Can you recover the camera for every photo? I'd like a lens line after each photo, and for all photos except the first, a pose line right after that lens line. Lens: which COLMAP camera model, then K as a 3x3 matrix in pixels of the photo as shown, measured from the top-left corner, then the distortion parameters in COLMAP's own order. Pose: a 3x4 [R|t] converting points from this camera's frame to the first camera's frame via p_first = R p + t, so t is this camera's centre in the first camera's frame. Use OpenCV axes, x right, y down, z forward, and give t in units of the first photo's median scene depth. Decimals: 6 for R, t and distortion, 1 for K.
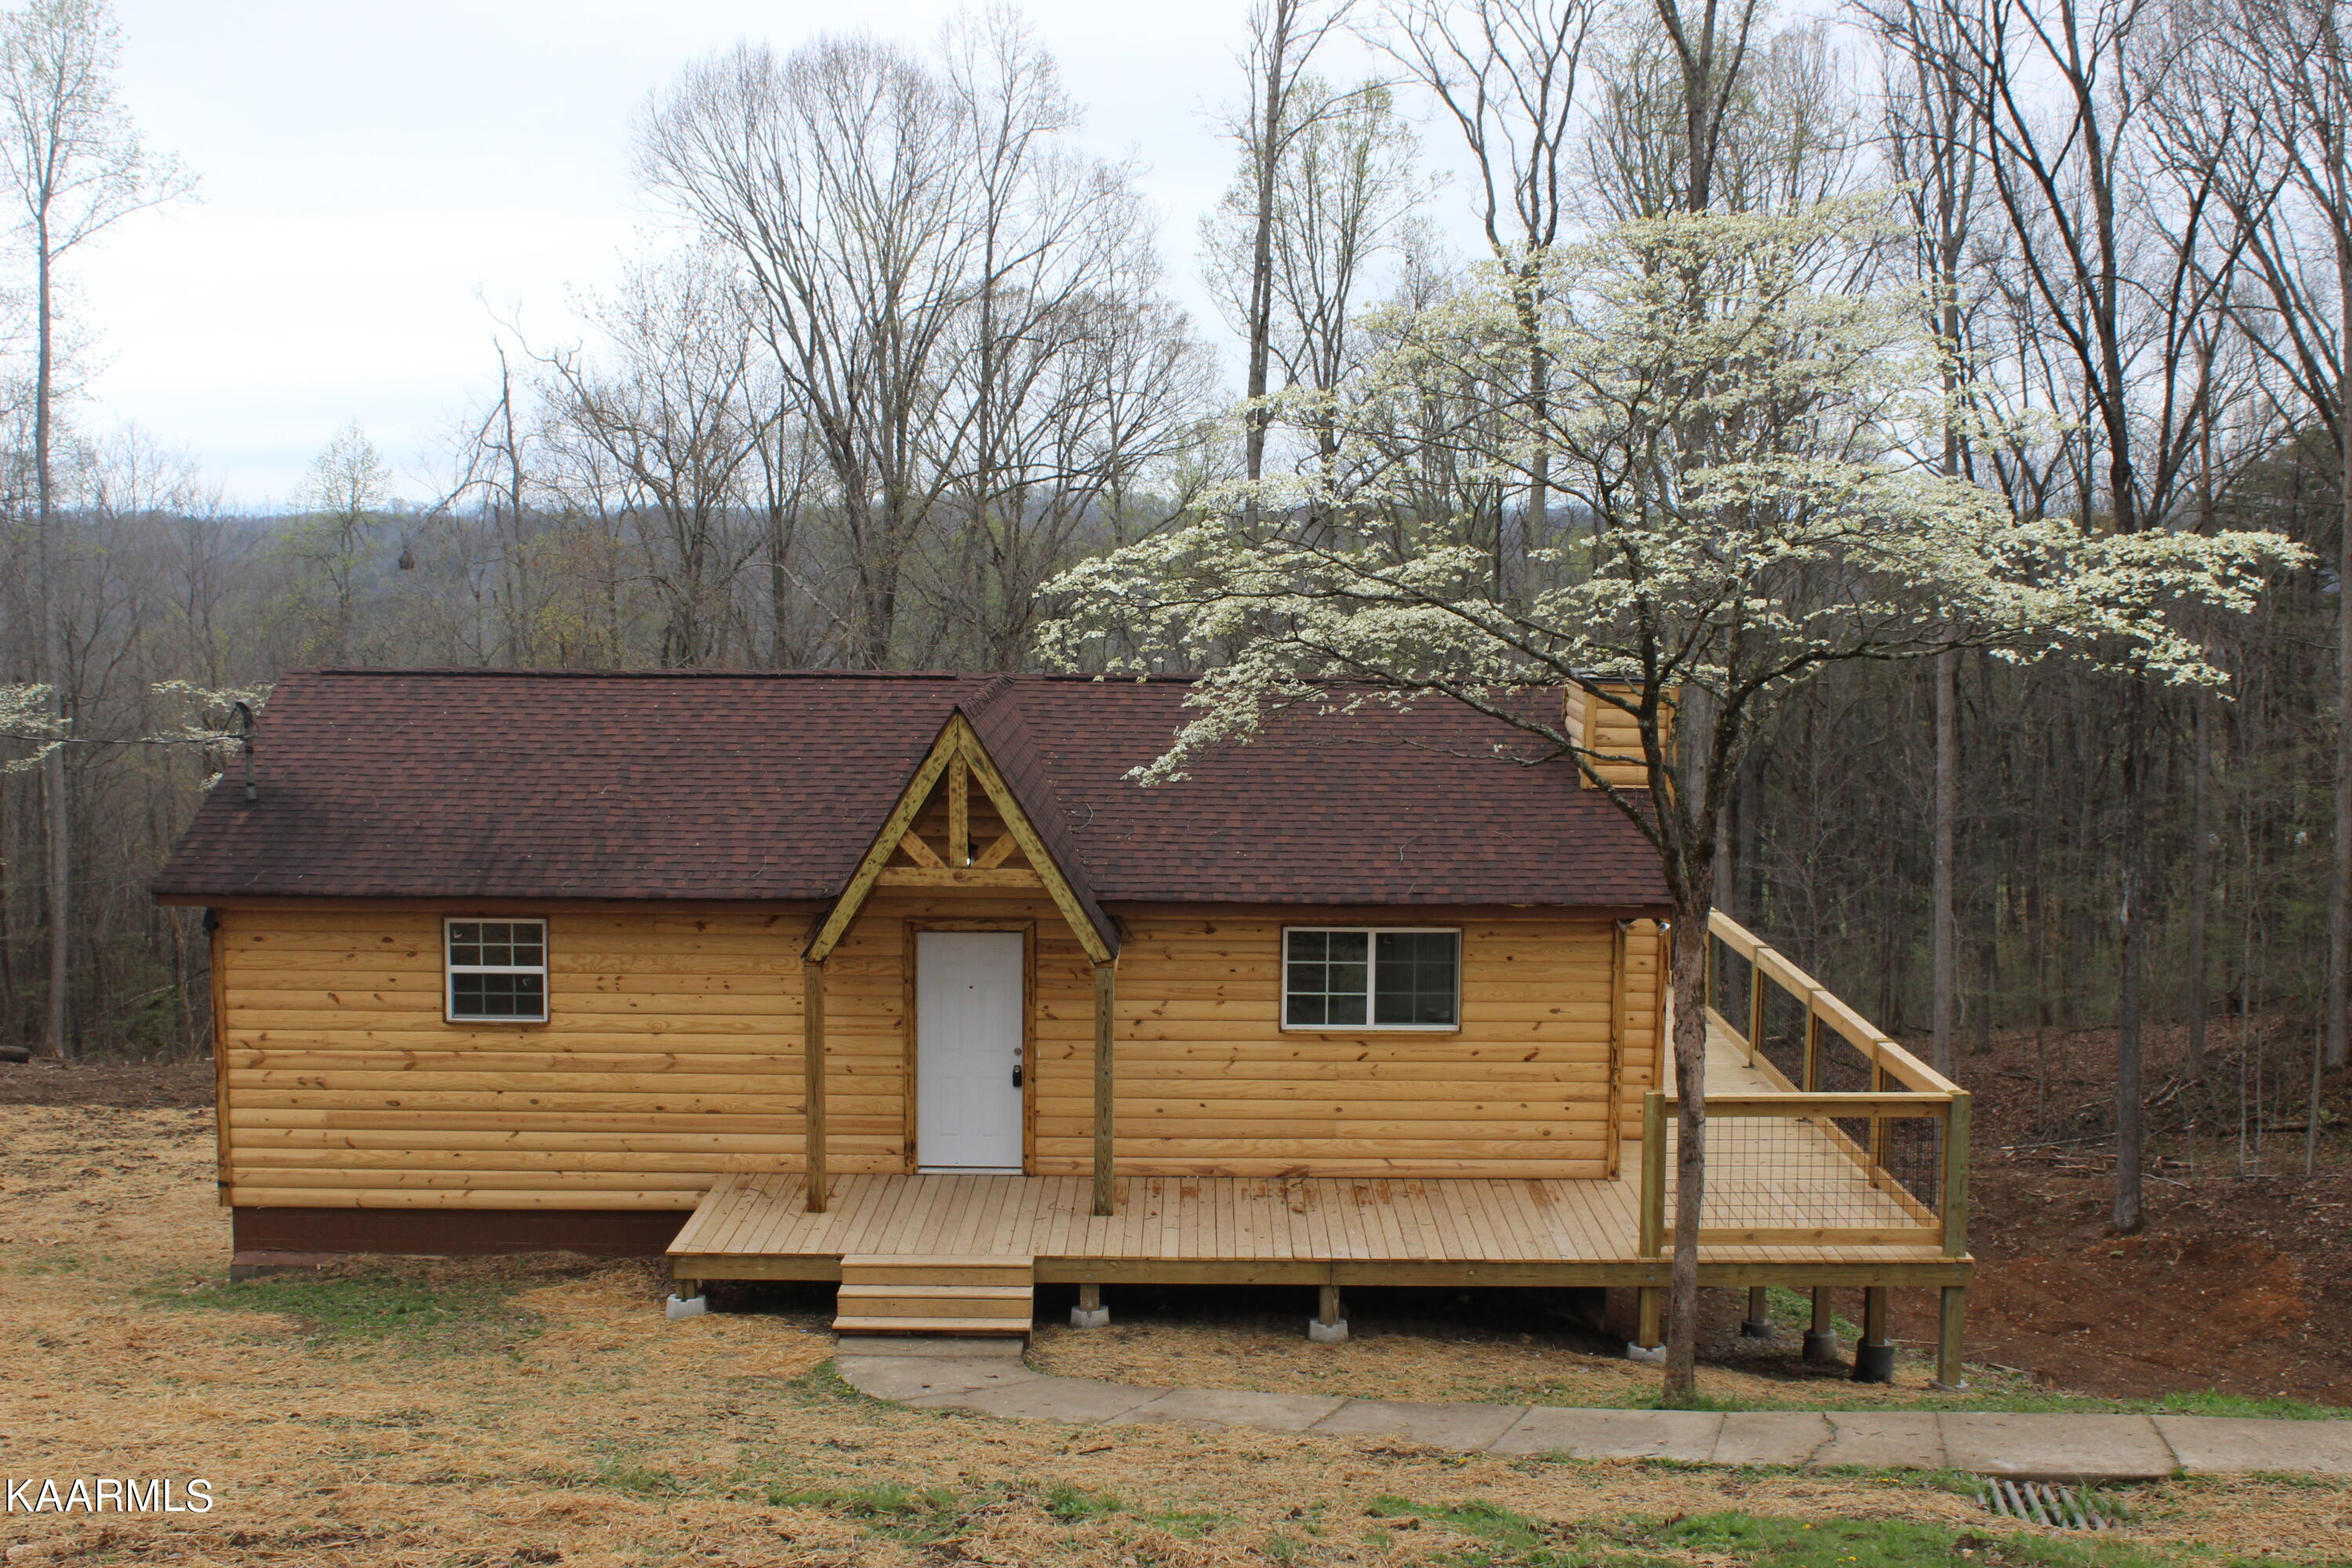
lens RADIAL K [[2679.0, 0, 1176.0], [0, 2679.0, 784.0], [0, 0, 1]] dist [-0.085760, 0.062389]
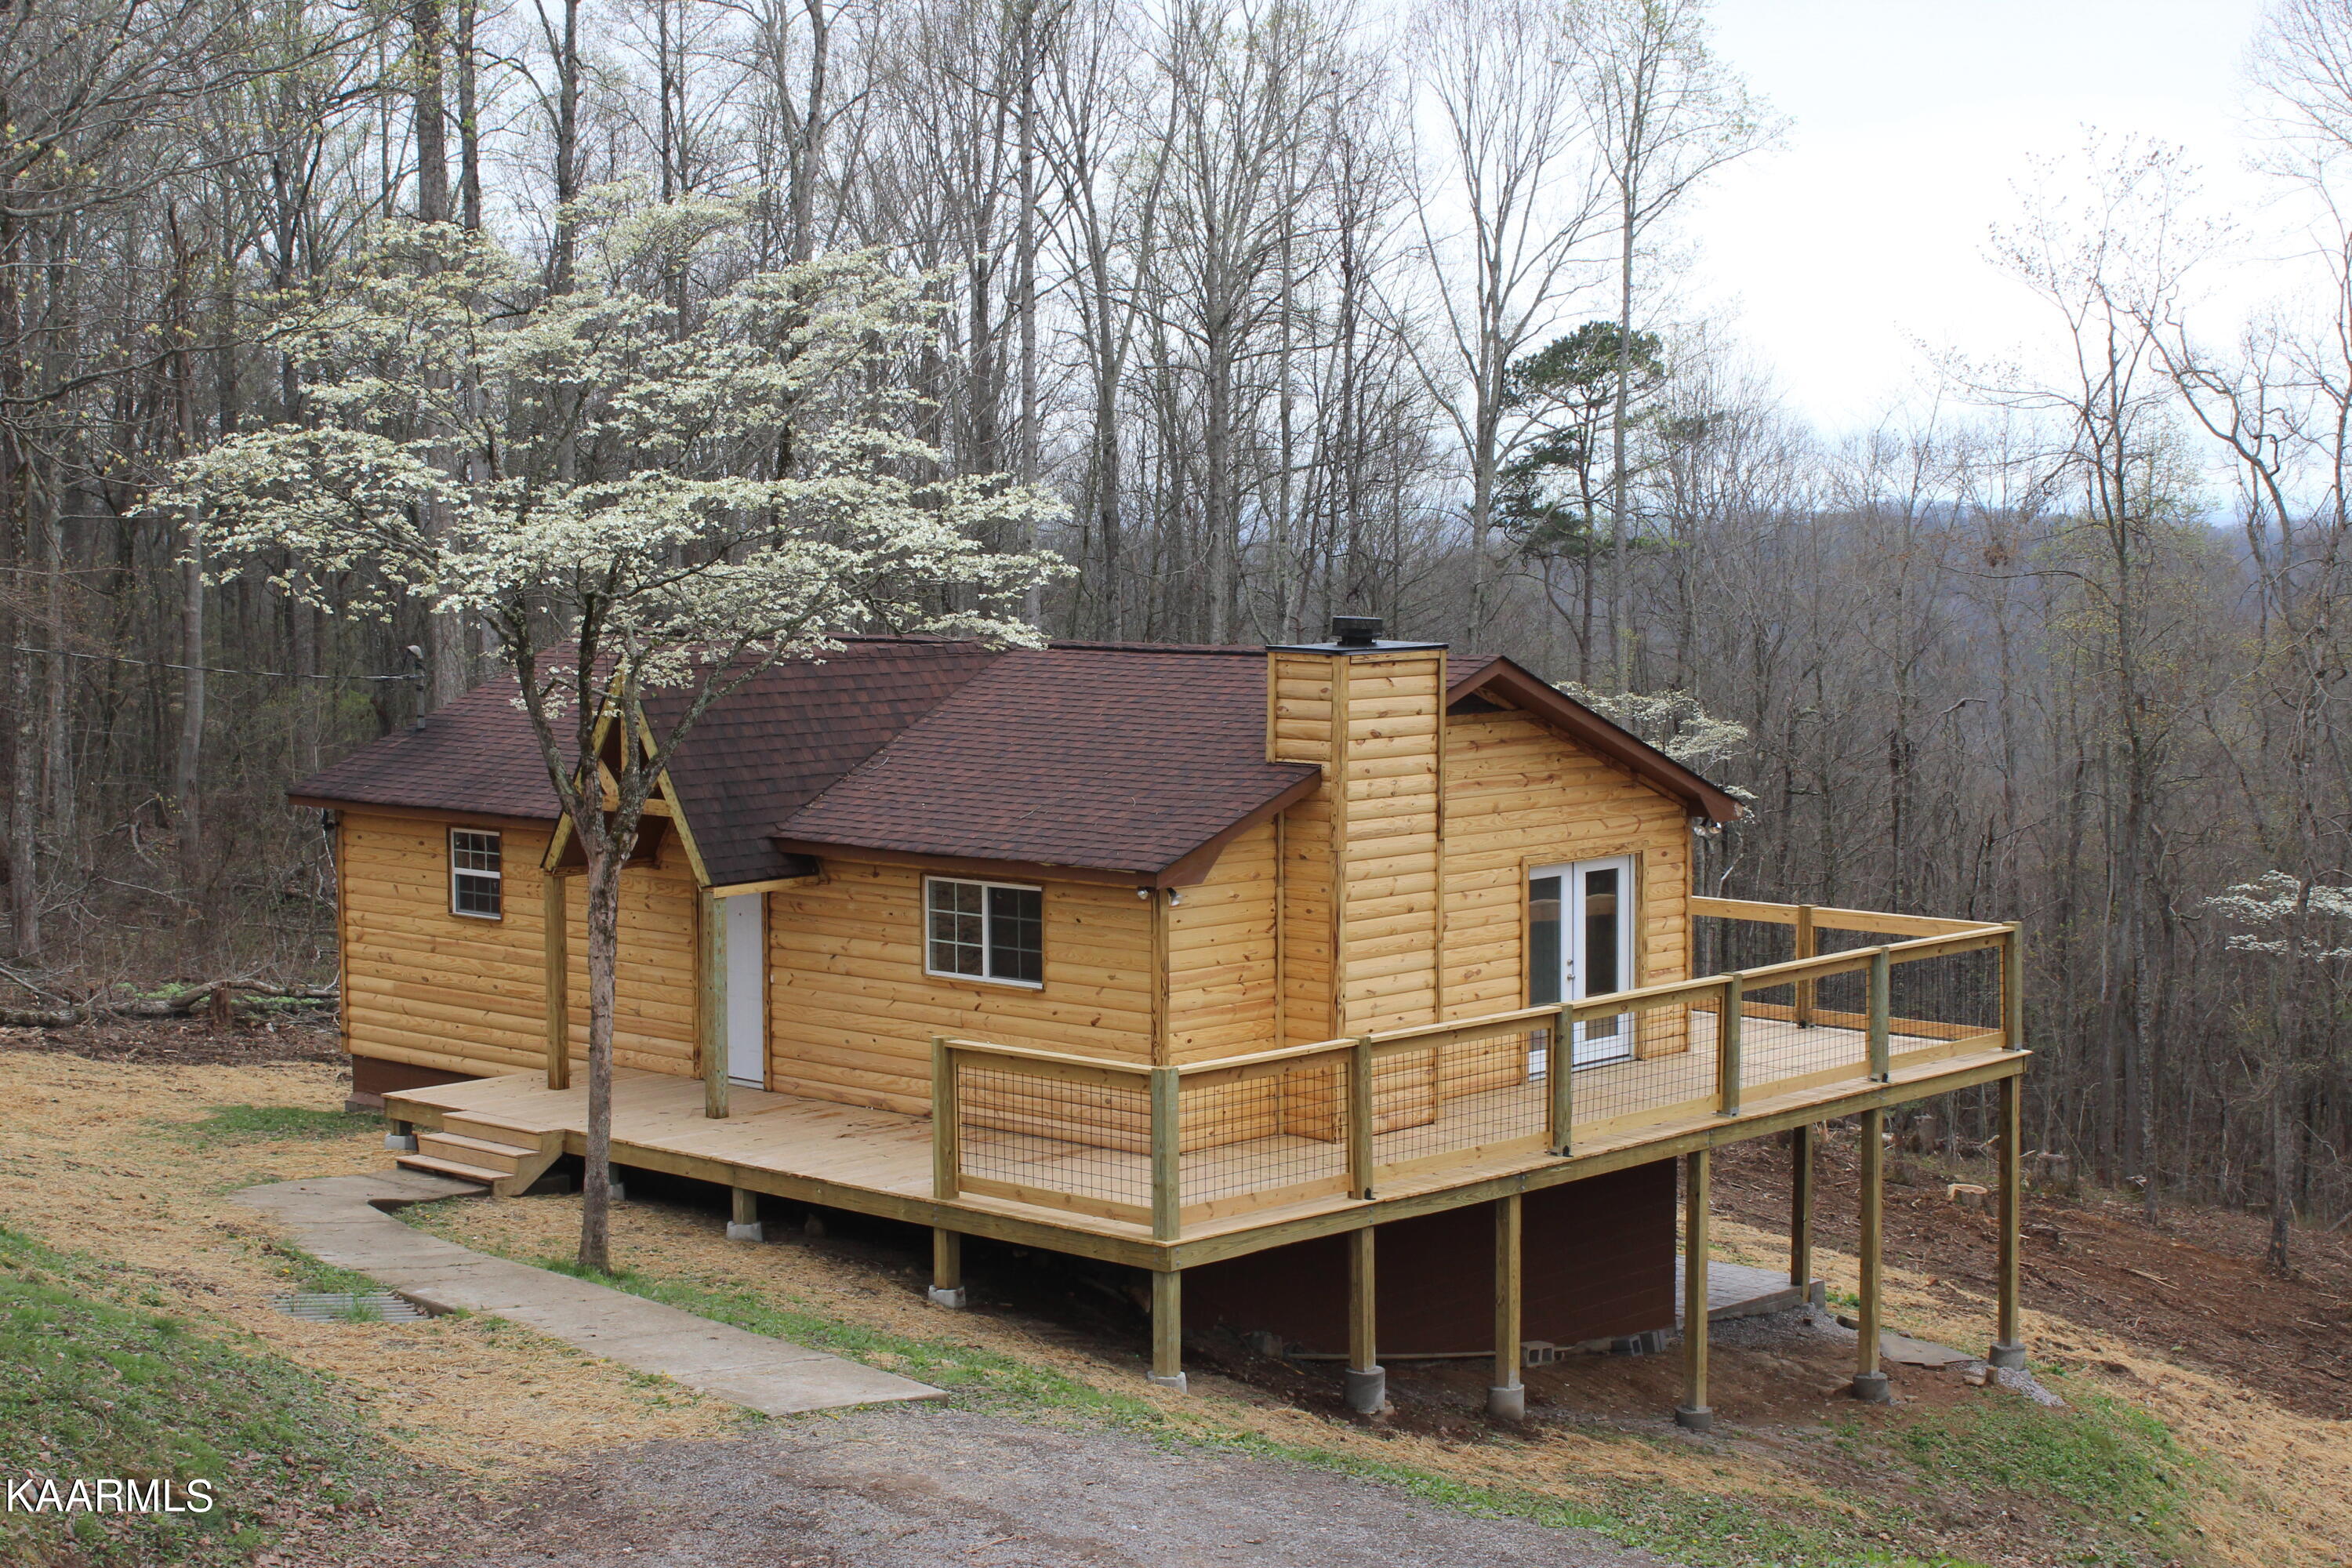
lens RADIAL K [[3439.3, 0, 1176.0], [0, 3439.3, 784.0], [0, 0, 1]] dist [0.014266, 0.028210]
pose [[0.733302, 0.041379, -0.678643, 1.023250], [-0.056496, 0.998403, -0.000170, 0.012273], [0.677552, 0.038465, 0.734469, 0.076954]]
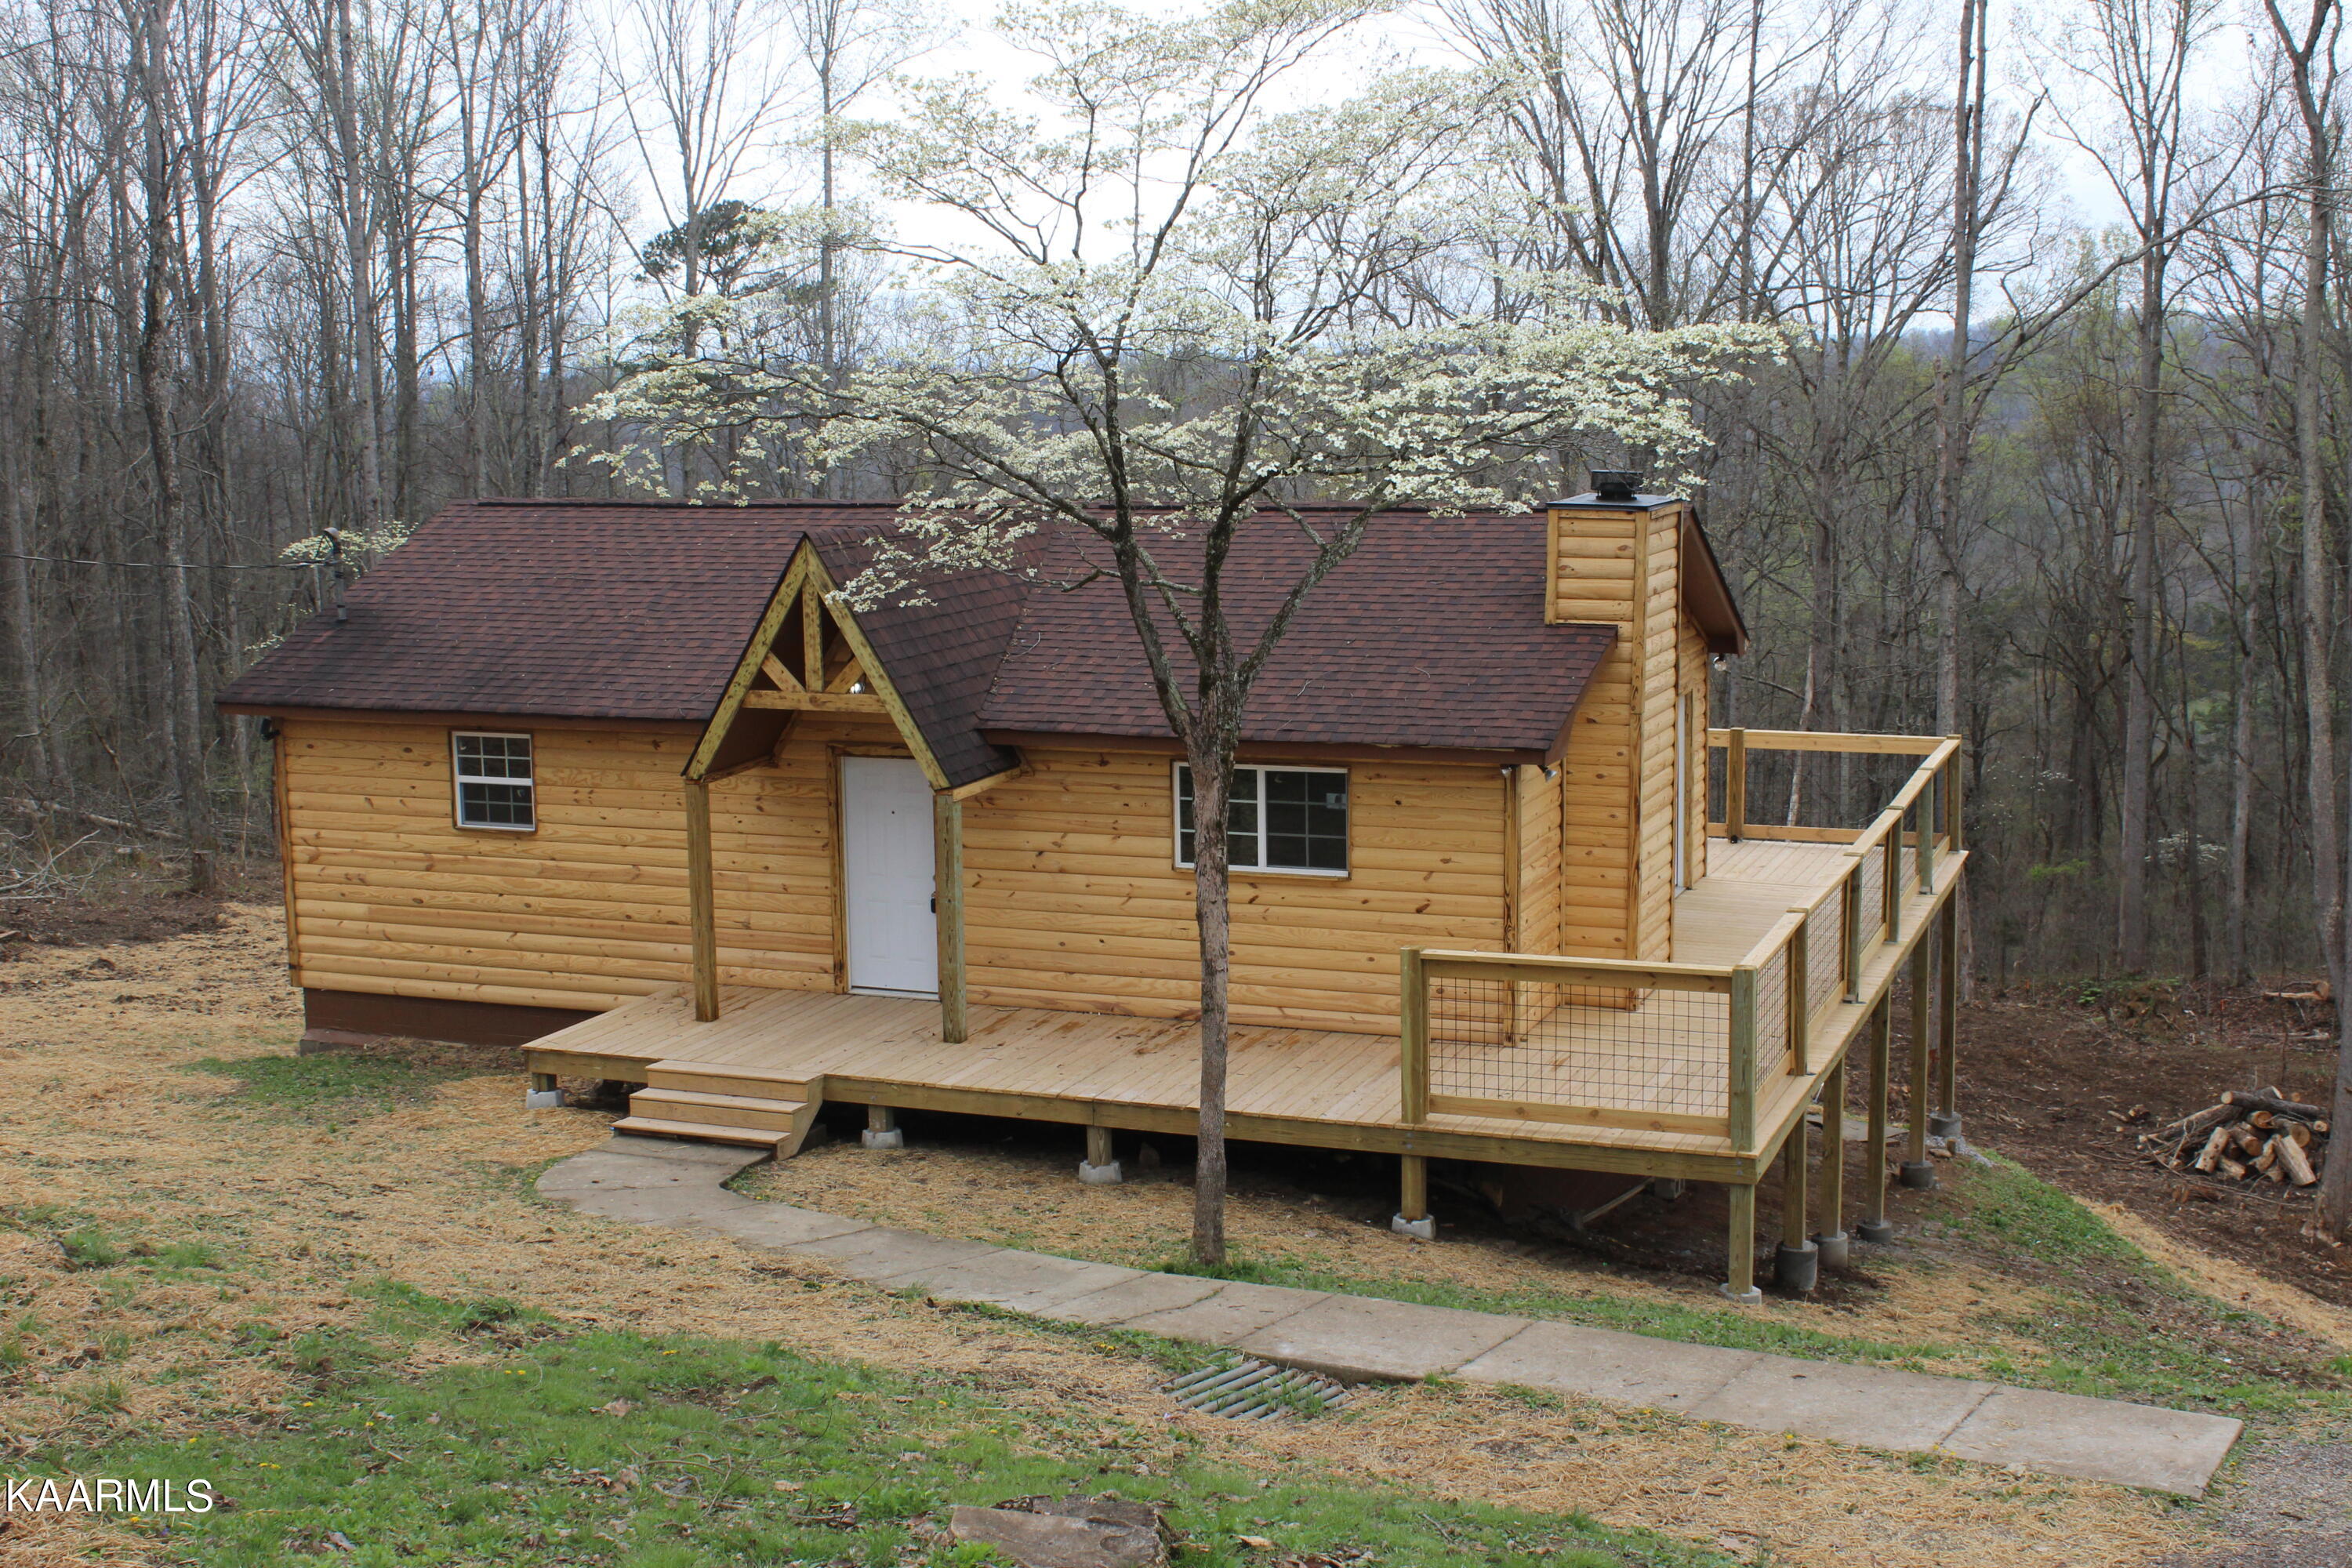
lens RADIAL K [[2795.5, 0, 1176.0], [0, 2795.5, 784.0], [0, 0, 1]] dist [-0.073182, 0.104490]
pose [[0.929375, 0.032498, -0.367703, 0.412572], [-0.012290, 0.998289, 0.057168, 0.003627], [0.368932, -0.048611, 0.928184, 0.061448]]
